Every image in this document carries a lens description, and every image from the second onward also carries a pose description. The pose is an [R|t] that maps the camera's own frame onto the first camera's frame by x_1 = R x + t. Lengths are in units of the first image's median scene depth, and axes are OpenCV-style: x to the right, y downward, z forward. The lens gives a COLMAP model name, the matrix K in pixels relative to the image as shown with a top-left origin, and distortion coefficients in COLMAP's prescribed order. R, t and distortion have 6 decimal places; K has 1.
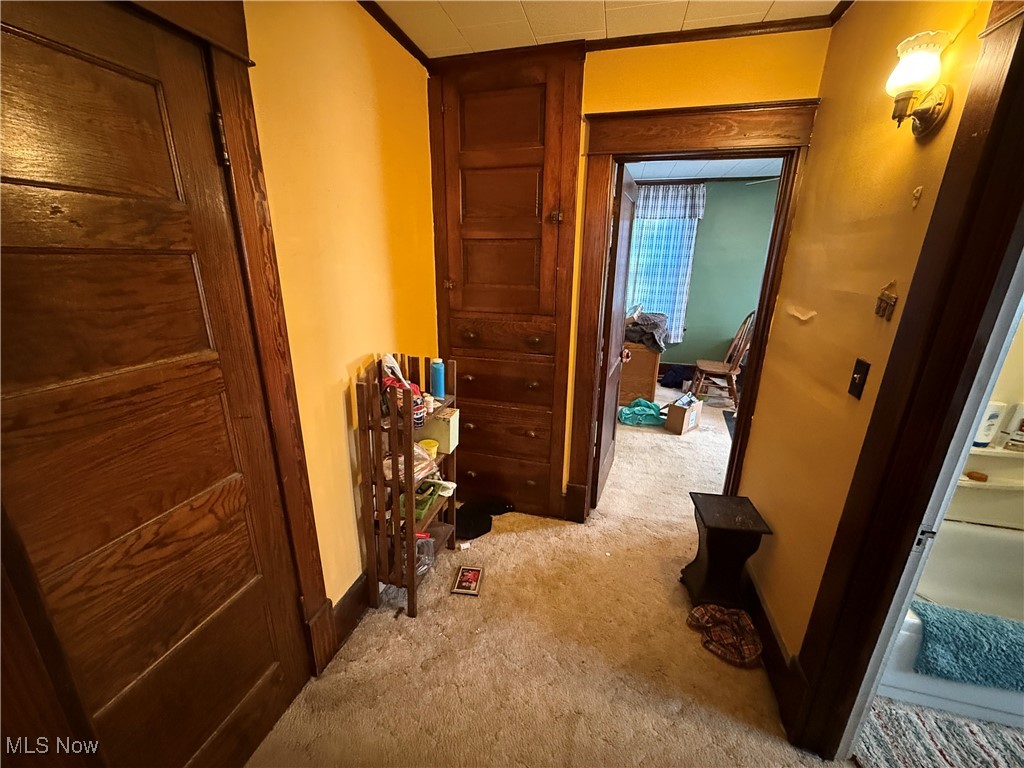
lens RADIAL K [[407.0, 0, 511.8], [0, 407.0, 382.5], [0, 0, 1]] dist [0.001200, 0.000170]
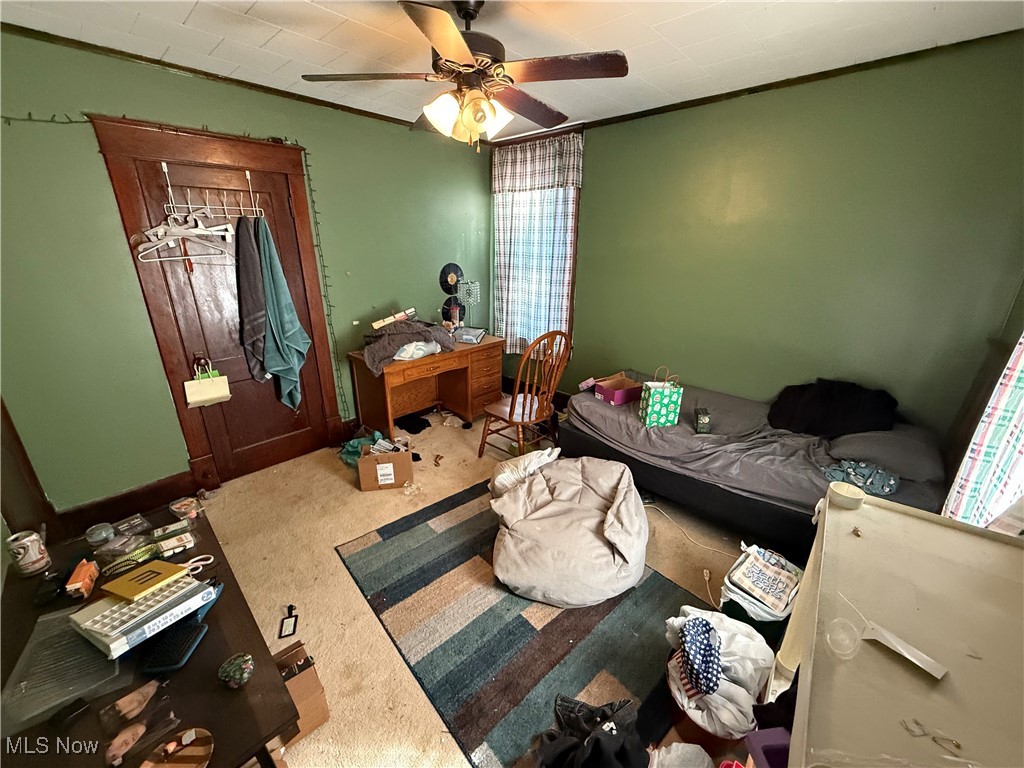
lens RADIAL K [[407.0, 0, 512.8], [0, 407.0, 384.3], [0, 0, 1]] dist [0.001200, 0.000170]
pose [[0.878827, 0.151566, -0.452428, 0.736181], [-0.136520, 0.988440, 0.065948, -0.111798], [0.457193, 0.003808, 0.889359, 0.361342]]
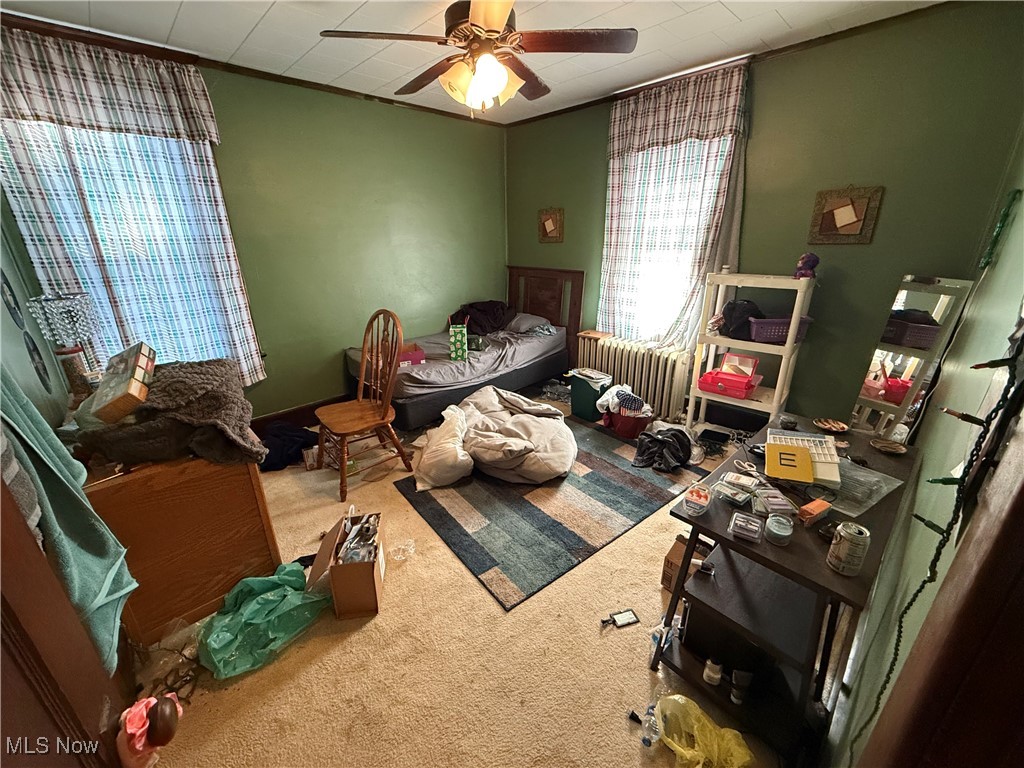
lens RADIAL K [[407.0, 0, 506.9], [0, 407.0, 383.6], [0, 0, 1]] dist [0.001200, 0.000170]
pose [[0.527941, -0.314244, 0.789005, 0.164775], [0.269255, 0.943033, 0.195425, -0.124926], [-0.805469, 0.109271, 0.582478, 0.454420]]
